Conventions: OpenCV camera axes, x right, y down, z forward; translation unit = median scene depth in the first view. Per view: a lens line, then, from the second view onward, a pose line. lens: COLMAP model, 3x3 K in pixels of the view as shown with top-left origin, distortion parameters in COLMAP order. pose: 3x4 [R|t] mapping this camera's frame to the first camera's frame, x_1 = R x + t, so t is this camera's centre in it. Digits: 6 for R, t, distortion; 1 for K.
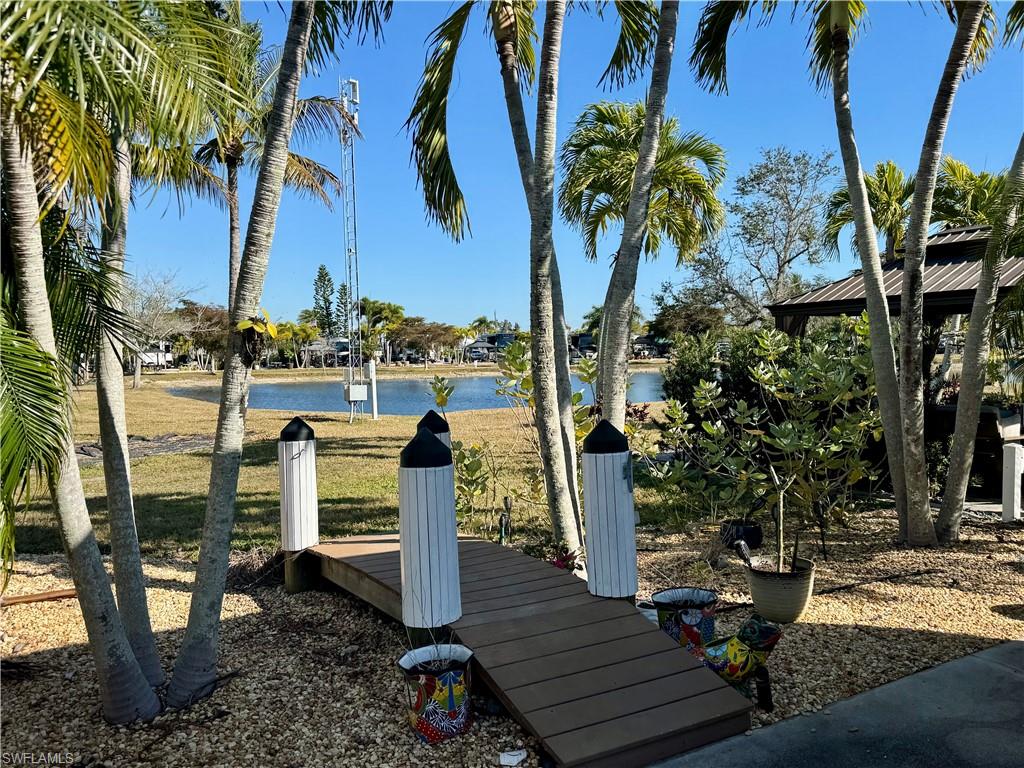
lens RADIAL K [[933.2, 0, 510.1], [0, 933.2, 414.7], [0, 0, 1]] dist [0.088824, -0.146303]
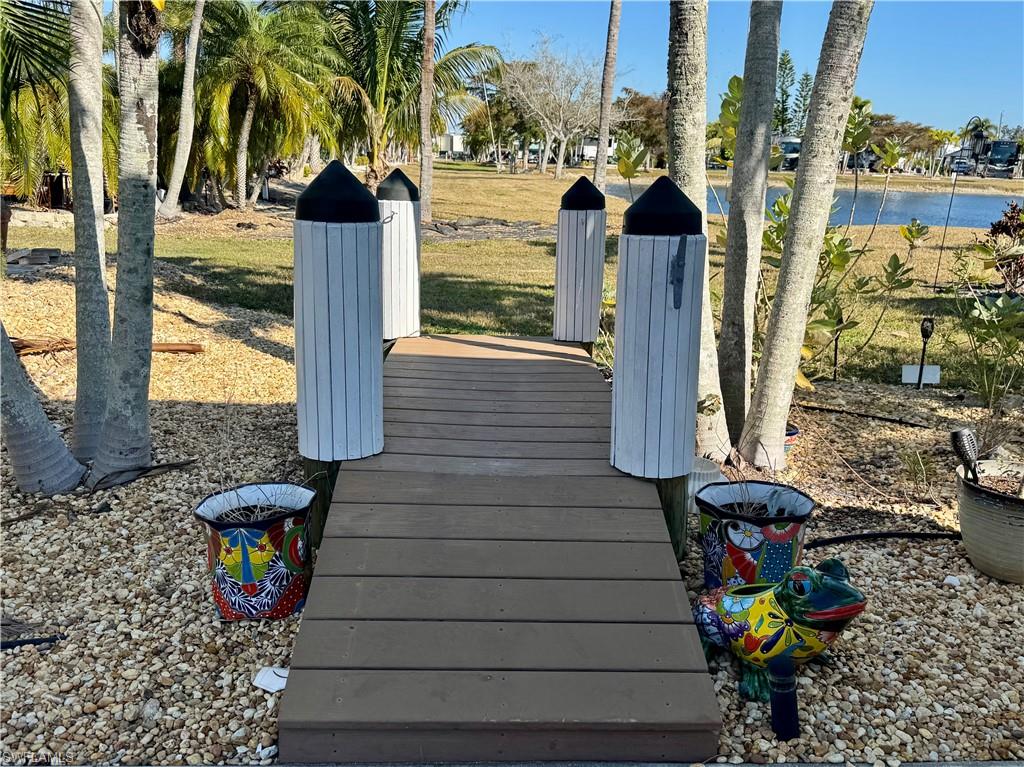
lens RADIAL K [[933.2, 0, 510.1], [0, 933.2, 414.2], [0, 0, 1]] dist [0.088824, -0.146303]
pose [[0.868862, 0.179868, -0.461223, 0.335191], [-0.087688, 0.972845, 0.214203, 0.034877], [0.487227, -0.145669, 0.861040, 0.468645]]
